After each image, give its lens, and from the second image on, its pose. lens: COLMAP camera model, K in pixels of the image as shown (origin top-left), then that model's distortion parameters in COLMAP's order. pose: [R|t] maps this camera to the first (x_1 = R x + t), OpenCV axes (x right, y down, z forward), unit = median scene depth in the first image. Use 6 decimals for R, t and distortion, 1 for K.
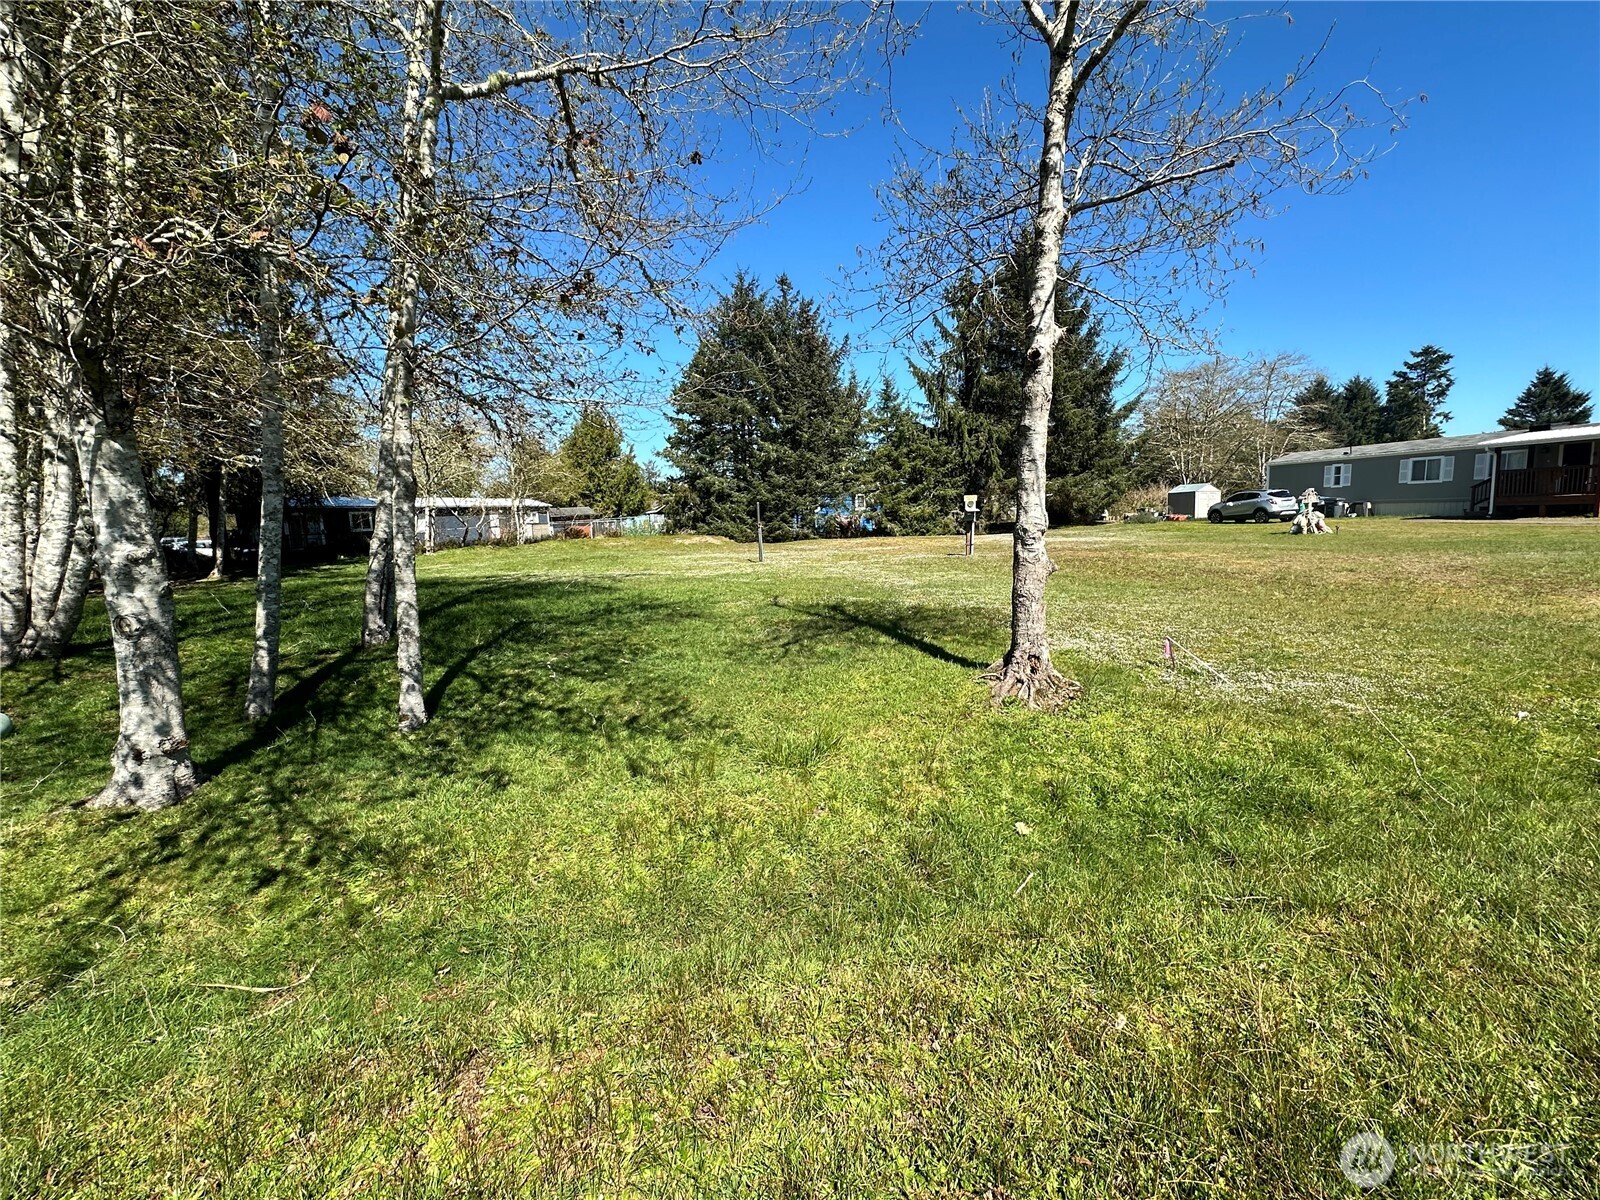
lens RADIAL K [[668.1, 0, 802.9], [0, 668.1, 601.6], [0, 0, 1]] dist [-0.002260, 0.000472]
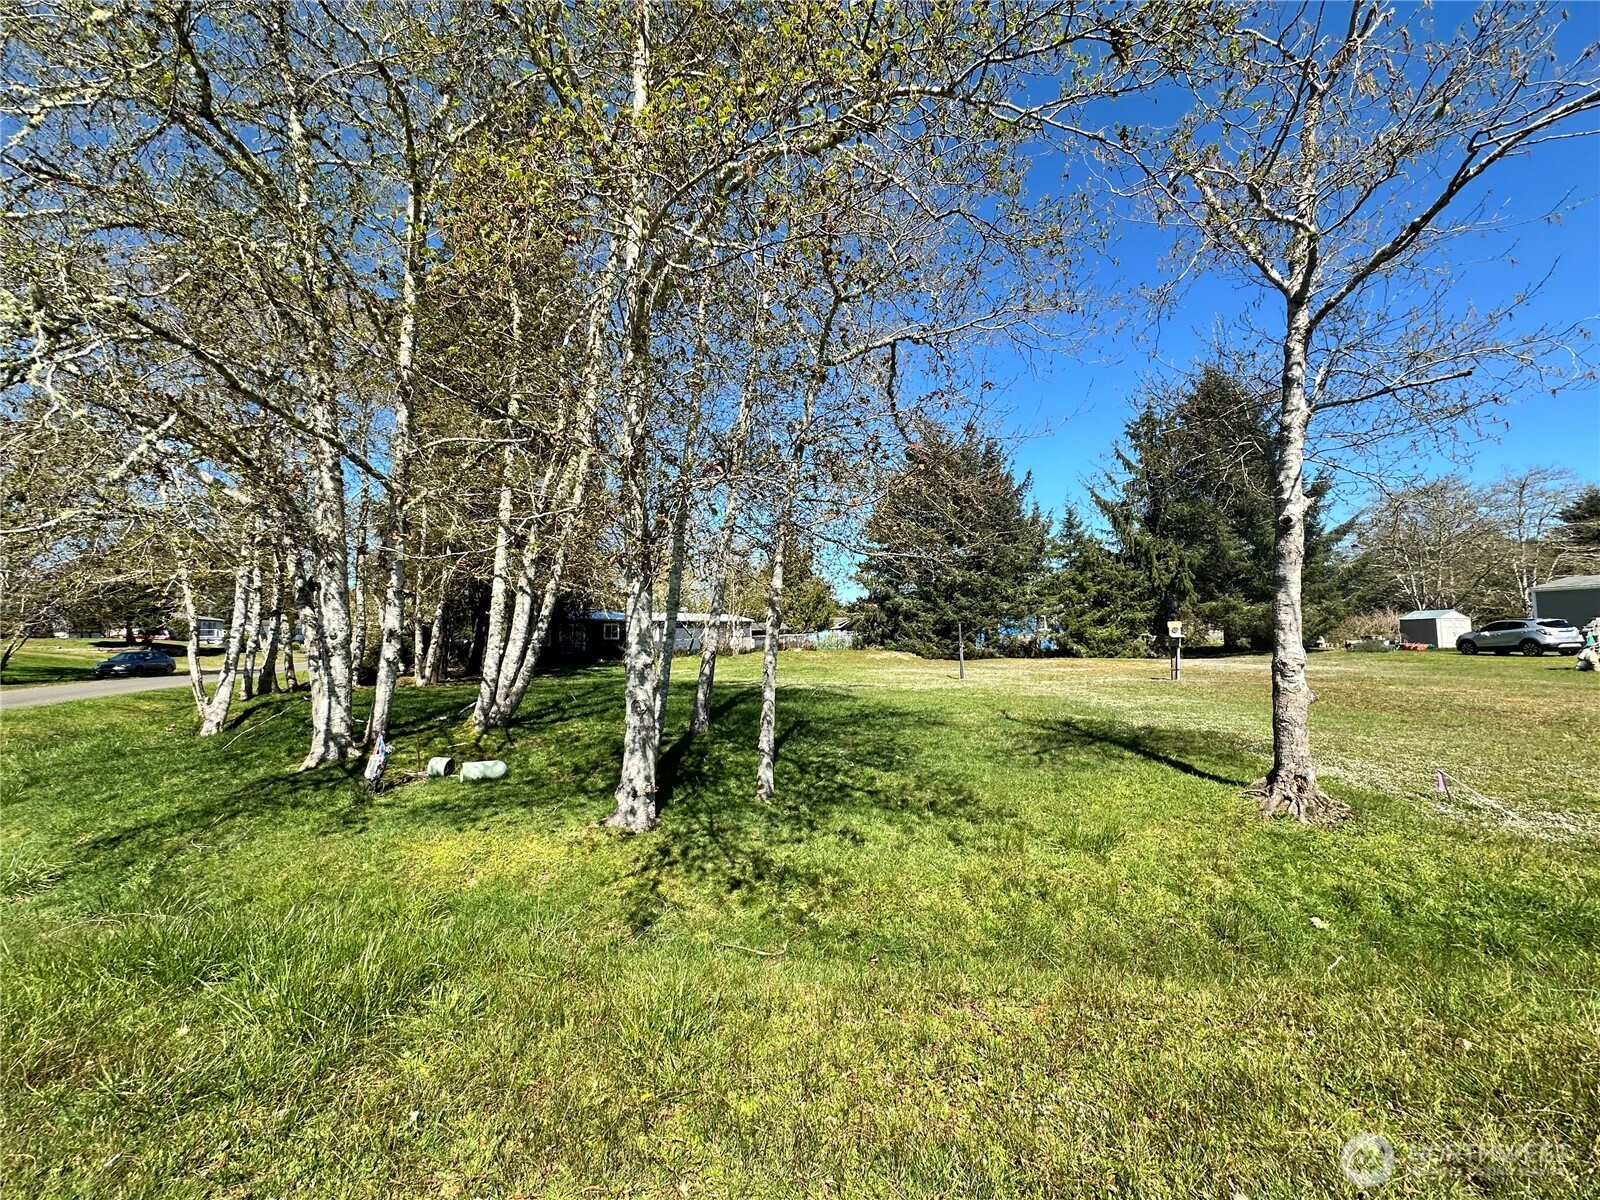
lens RADIAL K [[636.6, 0, 803.4], [0, 636.6, 601.5], [0, 0, 1]] dist [-0.001720, 0.000322]
pose [[0.967911, 0.009916, -0.251097, -0.030878], [-0.053425, 0.984498, -0.167060, 0.002464], [0.245548, 0.175114, 0.953437, -0.043056]]
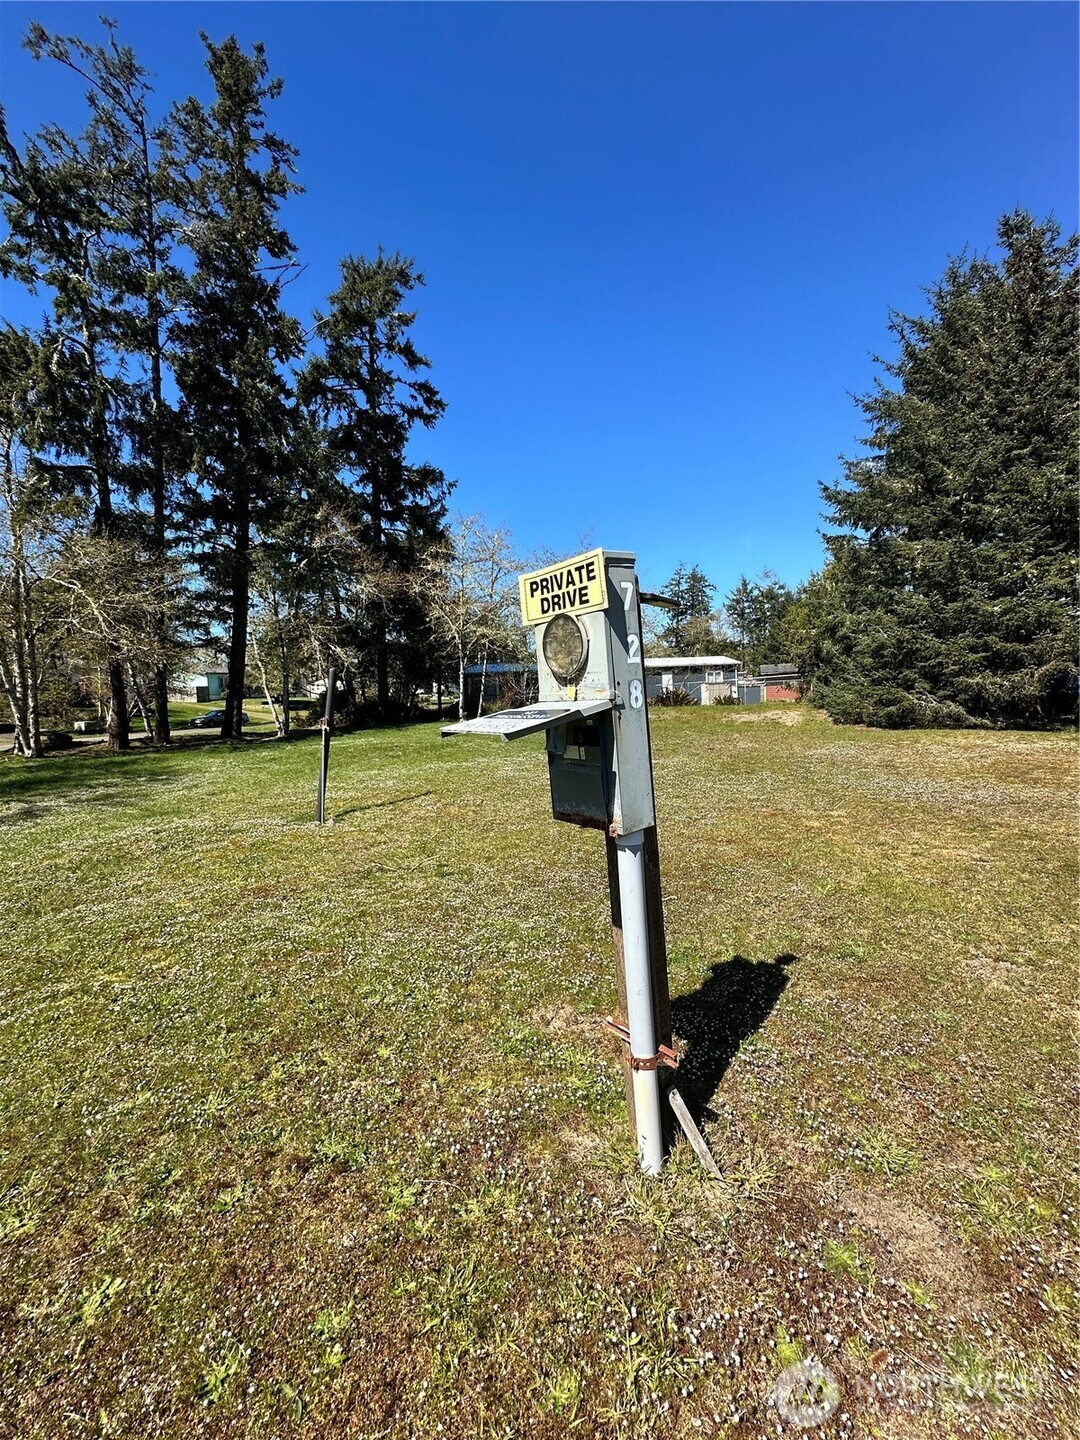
lens RADIAL K [[572.8, 0, 541.9], [0, 572.8, 722.0], [0, 0, 1]] dist [-0.001965, 0.000207]
pose [[0.566533, 0.055936, -0.822139, 0.173527], [-0.083315, 0.996469, 0.010385, -0.075325], [0.819817, 0.062613, 0.569193, 0.522635]]
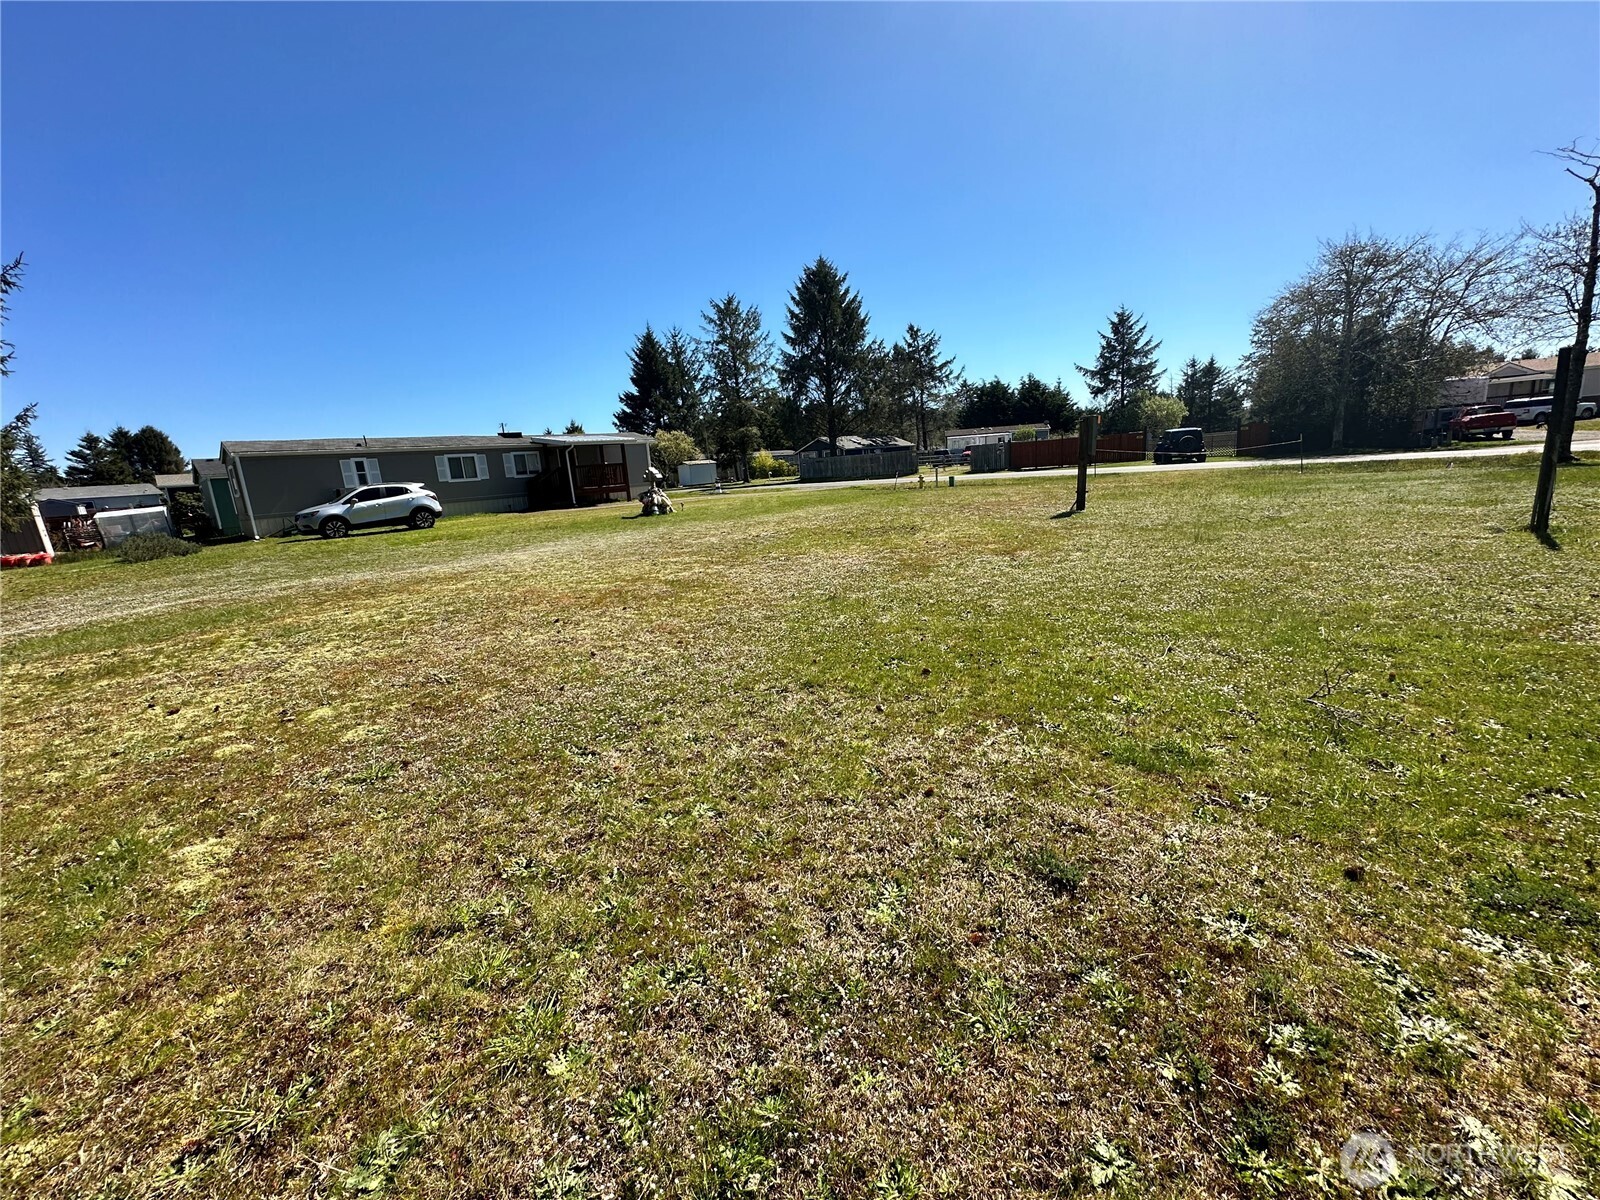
lens RADIAL K [[637.1, 0, 801.8], [0, 637.1, 599.8], [0, 0, 1]] dist [-0.003585, 0.001049]
pose [[-0.467289, -0.107620, 0.877530, -0.103640], [0.204890, 0.952359, 0.225902, -0.103363], [-0.860036, 0.285359, -0.422976, 0.860690]]
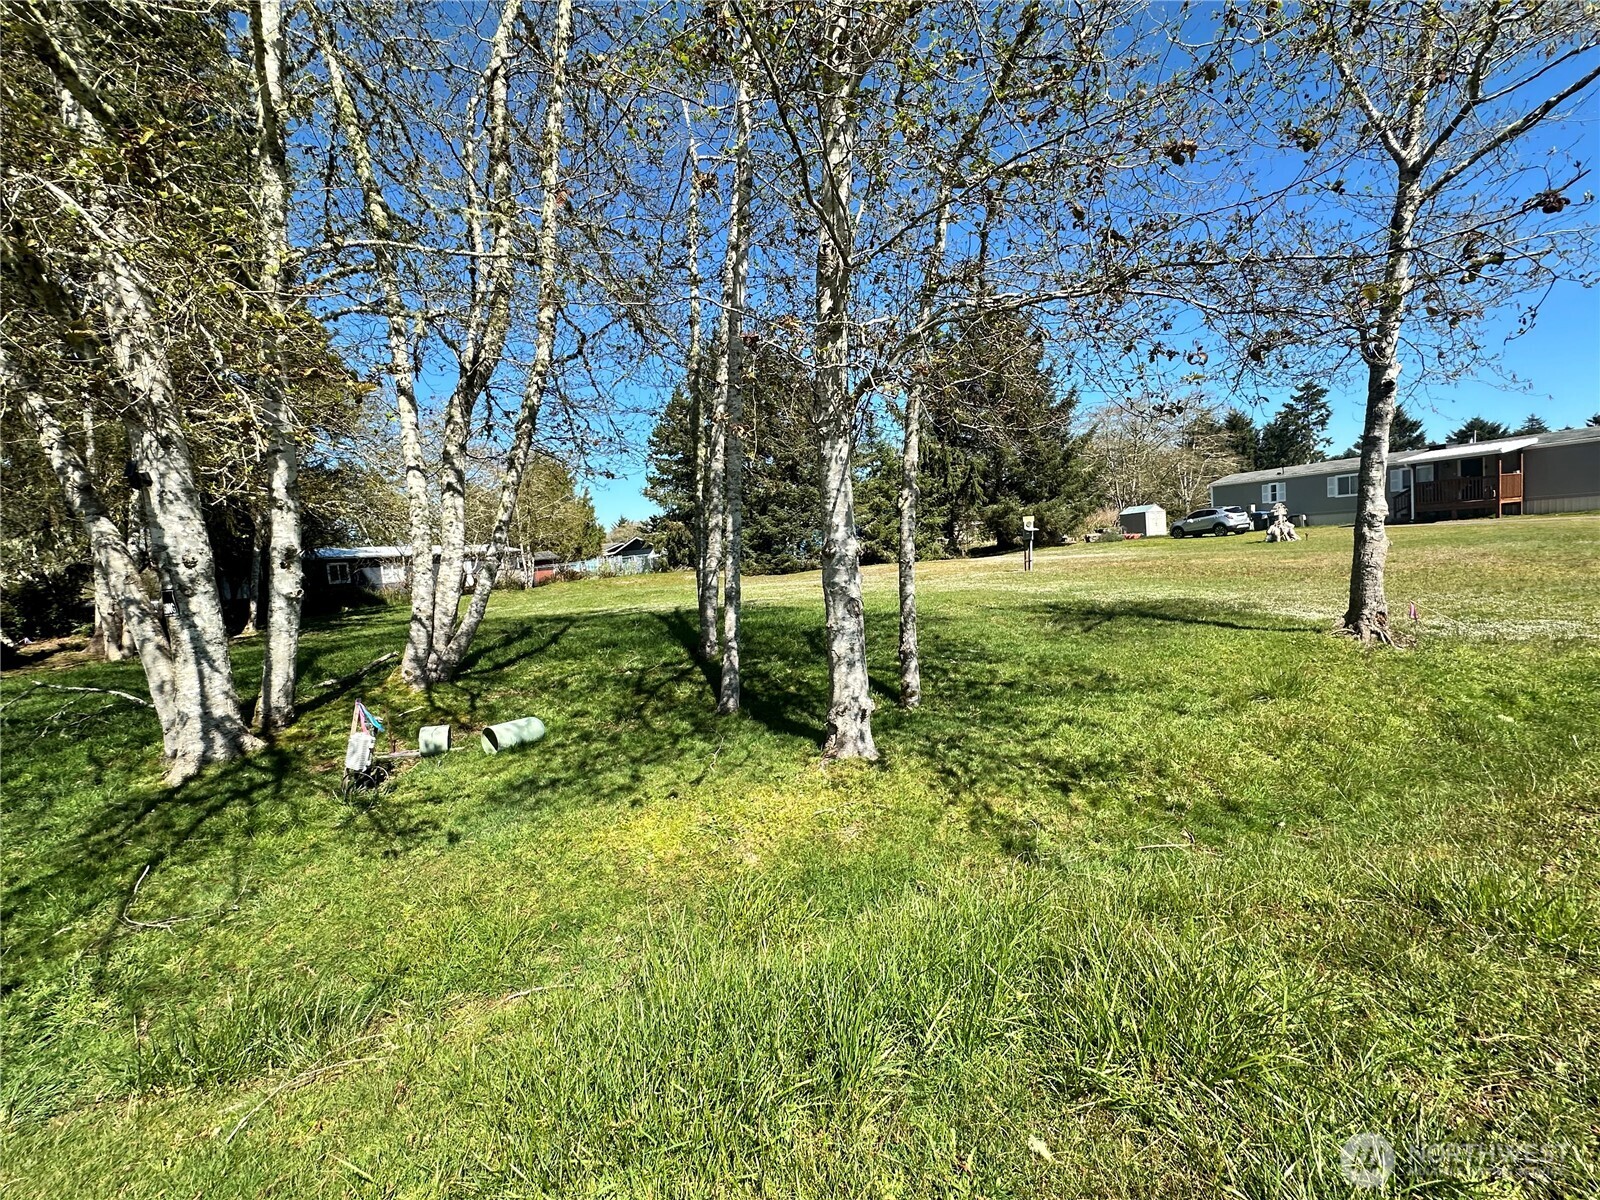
lens RADIAL K [[668.1, 0, 802.9], [0, 668.1, 601.6], [0, 0, 1]] dist [-0.002260, 0.000472]
pose [[0.990549, -0.051172, 0.127253, -0.146672], [0.058268, 0.996910, -0.052682, 0.010010], [-0.124164, 0.059599, 0.990470, -0.022822]]
